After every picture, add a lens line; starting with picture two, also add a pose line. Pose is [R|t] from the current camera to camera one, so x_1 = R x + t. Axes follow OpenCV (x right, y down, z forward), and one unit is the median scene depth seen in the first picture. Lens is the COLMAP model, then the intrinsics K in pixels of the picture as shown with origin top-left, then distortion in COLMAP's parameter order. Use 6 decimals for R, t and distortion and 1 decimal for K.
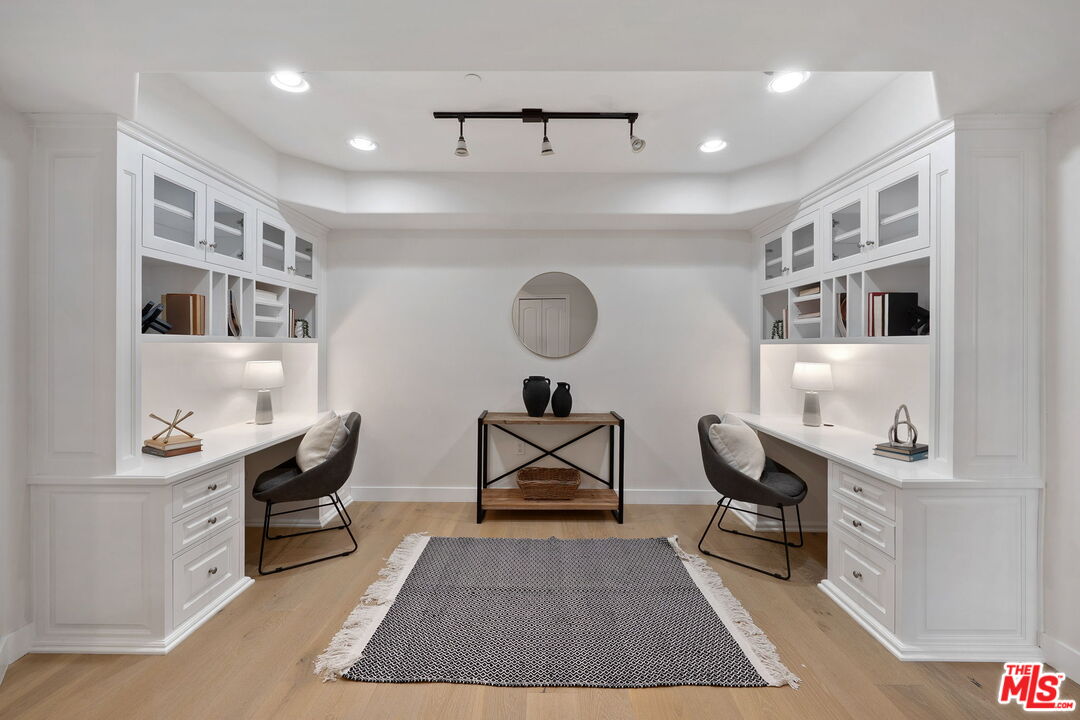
lens RADIAL K [[427.5, 0, 541.4], [0, 427.5, 344.3], [0, 0, 1]] dist [-0.000607, -0.000128]
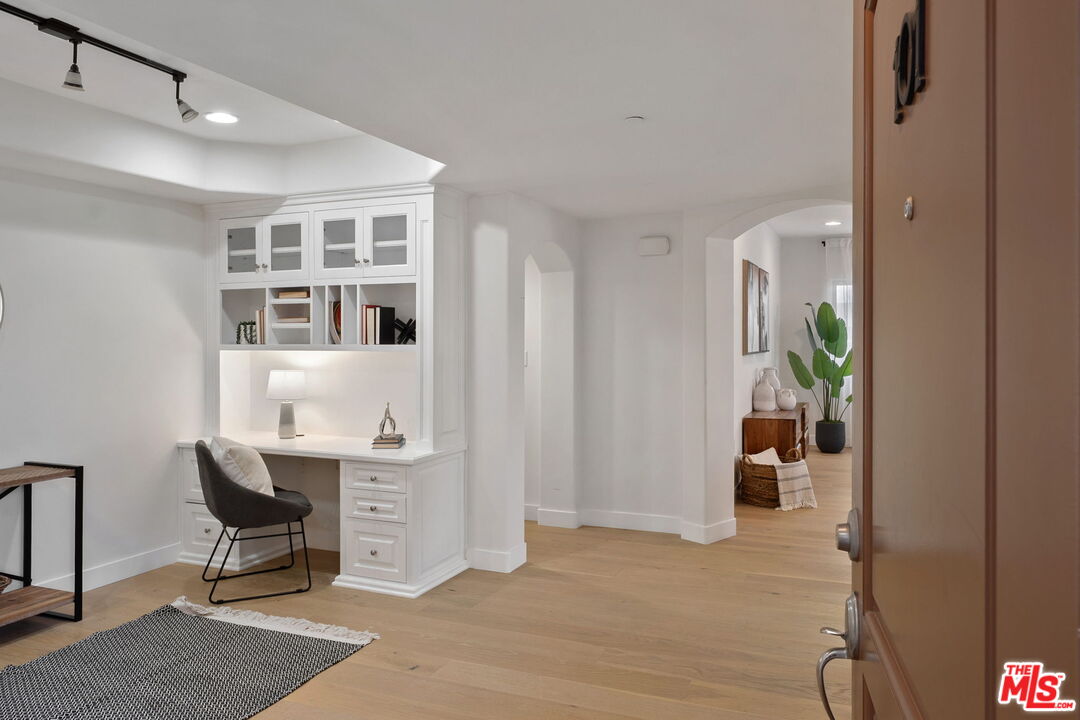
lens RADIAL K [[768.3, 0, 539.6], [0, 768.3, 331.6], [0, 0, 1]] dist [0.001759, 0.001245]
pose [[0.394625, 0.001617, 0.918841, -0.852776], [0.002518, 0.999993, -0.002842, -0.042666], [-0.918839, 0.003435, 0.394618, -0.198475]]
